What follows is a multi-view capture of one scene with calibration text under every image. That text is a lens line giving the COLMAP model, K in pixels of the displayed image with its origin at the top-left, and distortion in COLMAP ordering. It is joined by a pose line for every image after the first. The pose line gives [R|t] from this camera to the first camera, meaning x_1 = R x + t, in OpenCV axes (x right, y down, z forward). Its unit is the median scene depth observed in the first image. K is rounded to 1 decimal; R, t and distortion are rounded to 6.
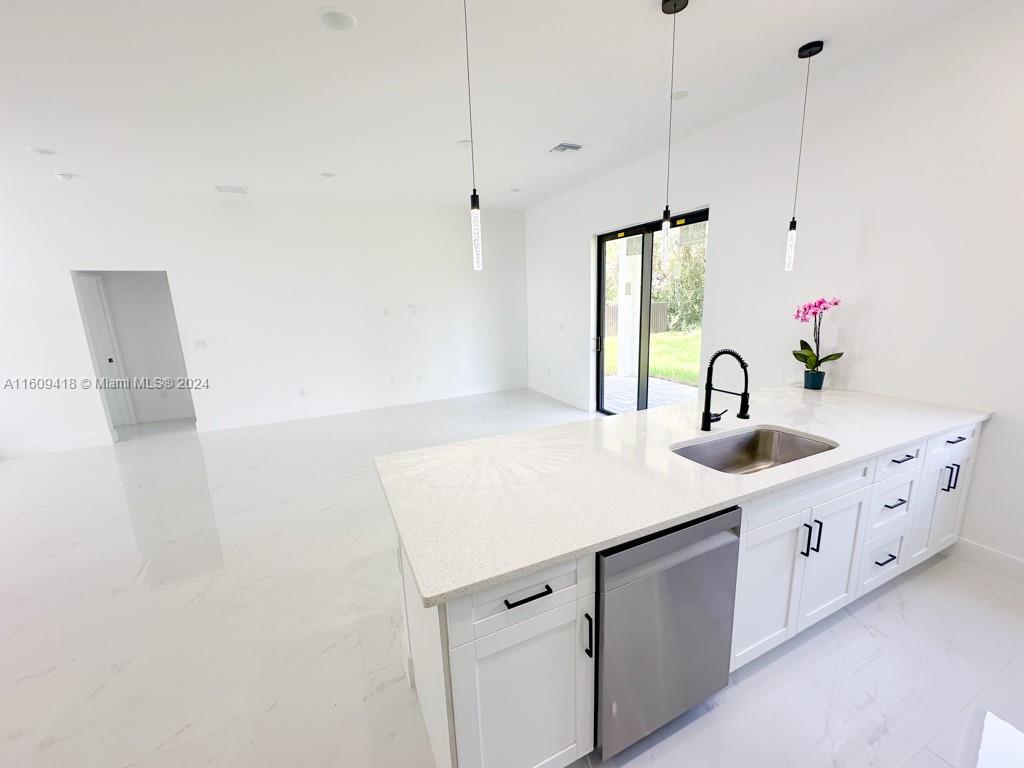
lens RADIAL K [[408.0, 0, 512.5], [0, 408.0, 383.0], [0, 0, 1]] dist [-0.003605, 0.001066]
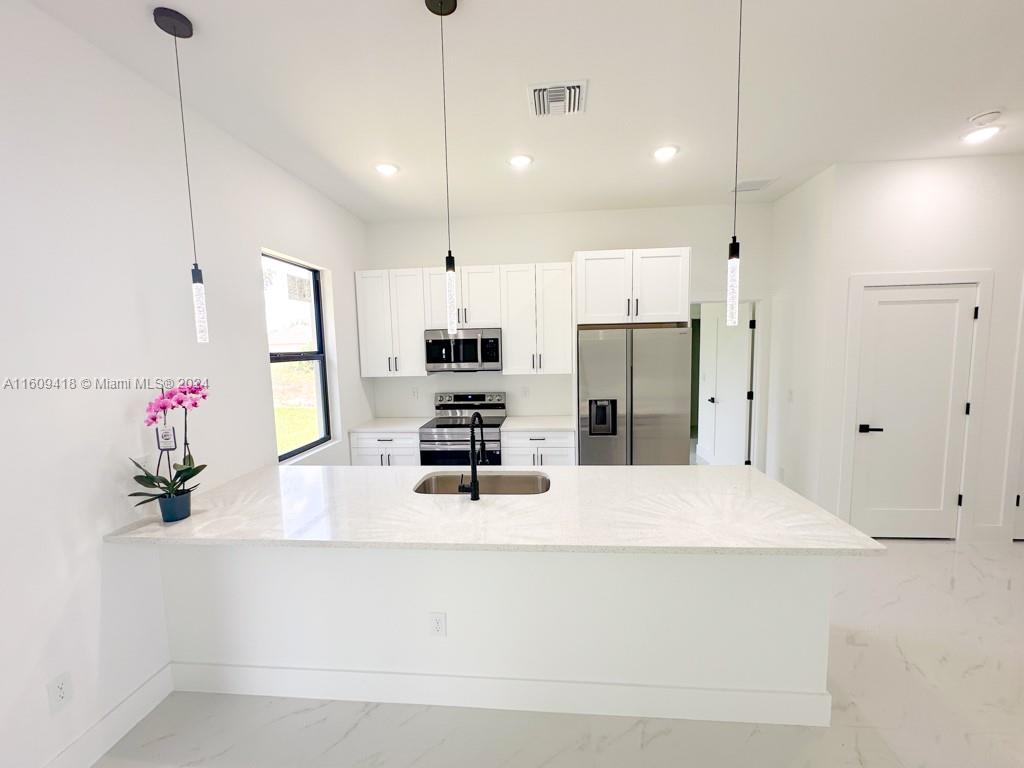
lens RADIAL K [[408.0, 0, 510.9], [0, 408.0, 383.0], [0, 0, 1]] dist [-0.003605, 0.001066]
pose [[-0.863688, 0.005676, 0.503995, -0.097473], [0.155059, 0.954434, 0.254975, -0.391123], [-0.479583, 0.298368, -0.825213, 1.699819]]
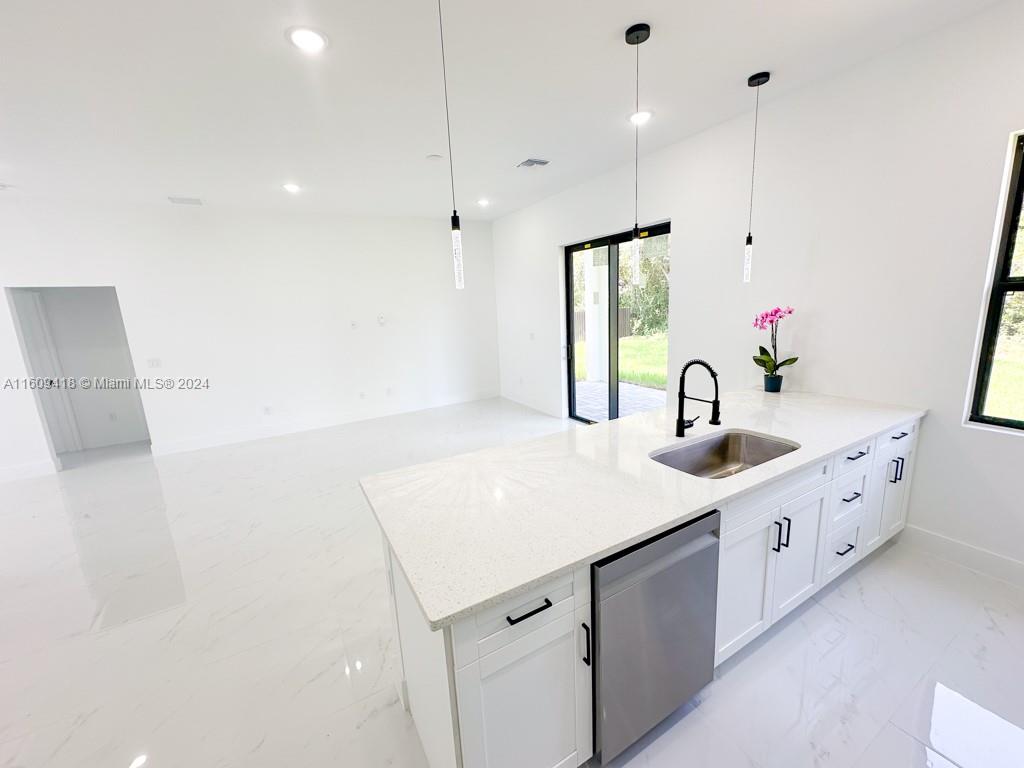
lens RADIAL K [[408.0, 0, 512.8], [0, 408.0, 382.7], [0, 0, 1]] dist [-0.003605, 0.001066]
pose [[0.996342, -0.030807, 0.079704, -0.035915], [0.032089, 0.999375, -0.014849, -0.020814], [-0.079197, 0.017353, 0.996708, -0.016444]]
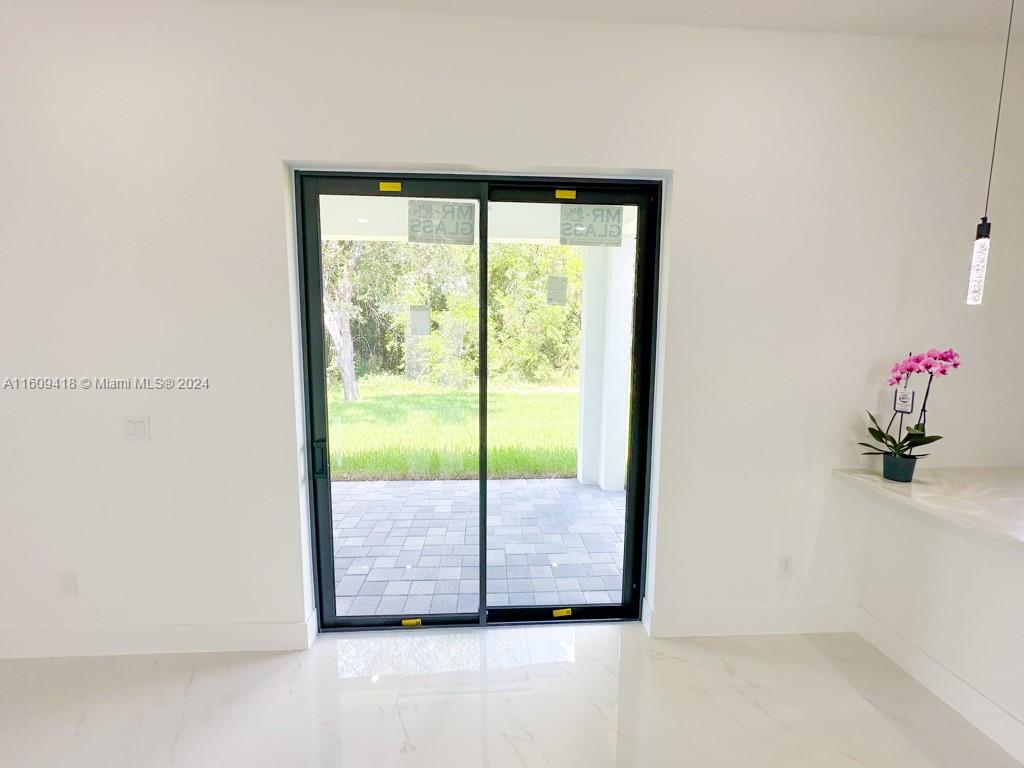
lens RADIAL K [[408.0, 0, 511.7], [0, 408.0, 383.4], [0, 0, 1]] dist [-0.003605, 0.001066]
pose [[0.369679, -0.066135, 0.926803, -0.177936], [0.173097, 0.984904, 0.001236, -0.359491], [-0.912894, 0.159970, 0.375546, 1.821397]]
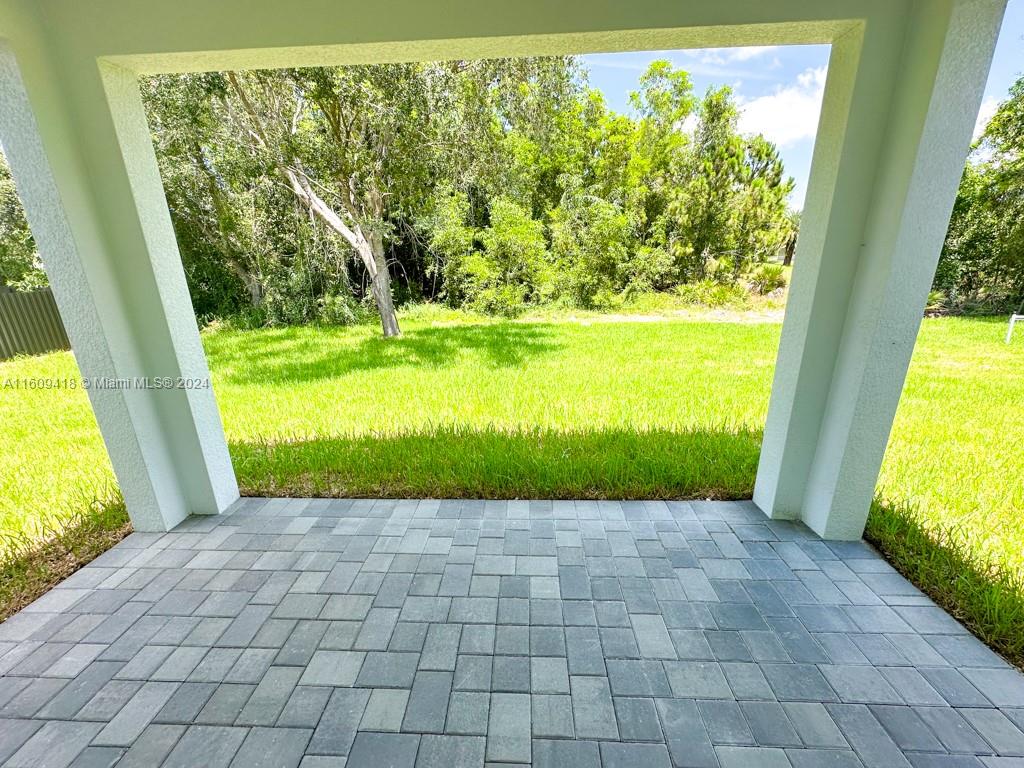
lens RADIAL K [[408.0, 0, 510.8], [0, 408.0, 383.0], [0, 0, 1]] dist [-0.003605, 0.001066]
pose [[0.459729, -0.236477, 0.855995, 0.616664], [0.189248, 0.967841, 0.165736, -0.529042], [-0.867660, 0.085802, 0.489697, 2.440001]]
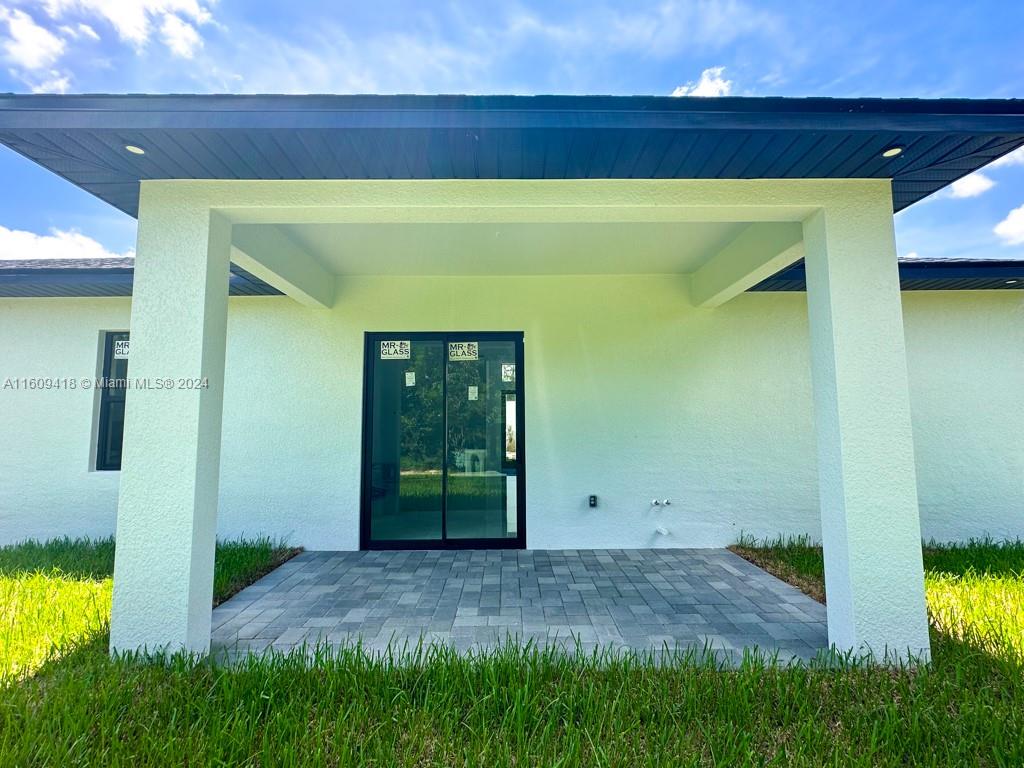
lens RADIAL K [[457.2, 0, 516.3], [0, 457.2, 384.2], [0, 0, 1]] dist [-0.005223, -0.001239]
pose [[-0.404789, -0.046531, -0.913225, 2.862951], [-0.170737, 0.984987, 0.025493, -0.701125], [0.898329, 0.166241, -0.406656, 3.595176]]
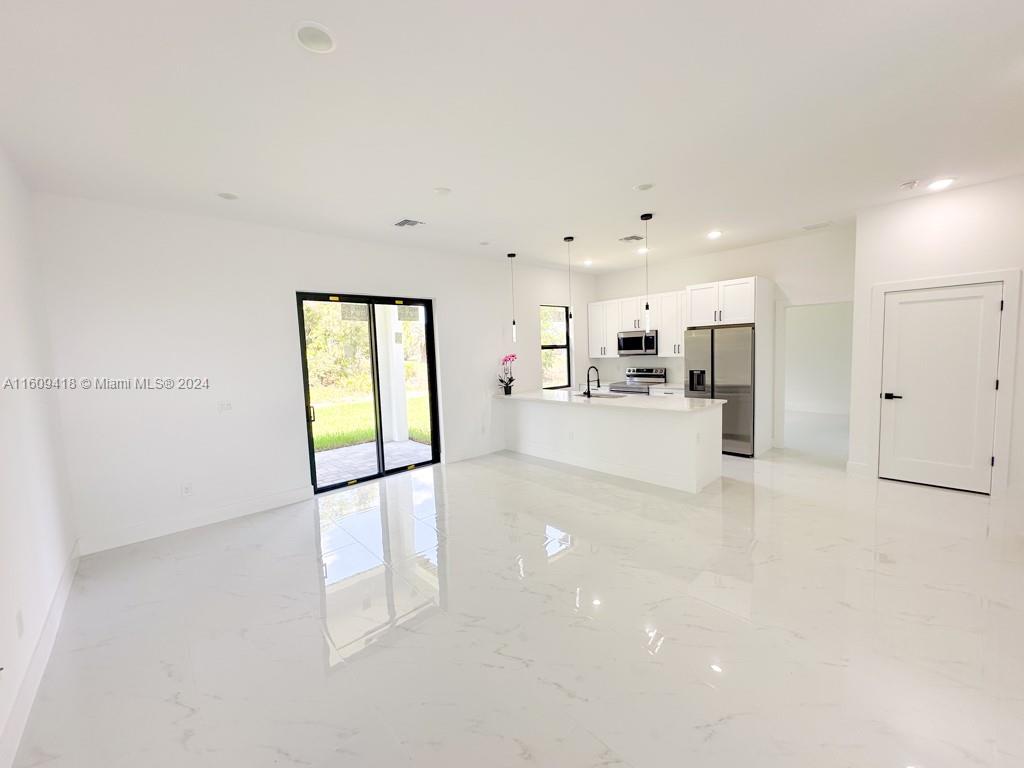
lens RADIAL K [[408.0, 0, 511.2], [0, 408.0, 382.5], [0, 0, 1]] dist [-0.003605, 0.001066]
pose [[-0.292431, -0.032806, 0.955724, -1.936236], [0.245055, 0.963469, 0.108054, -0.395761], [-0.924355, 0.265803, -0.273709, 2.192365]]
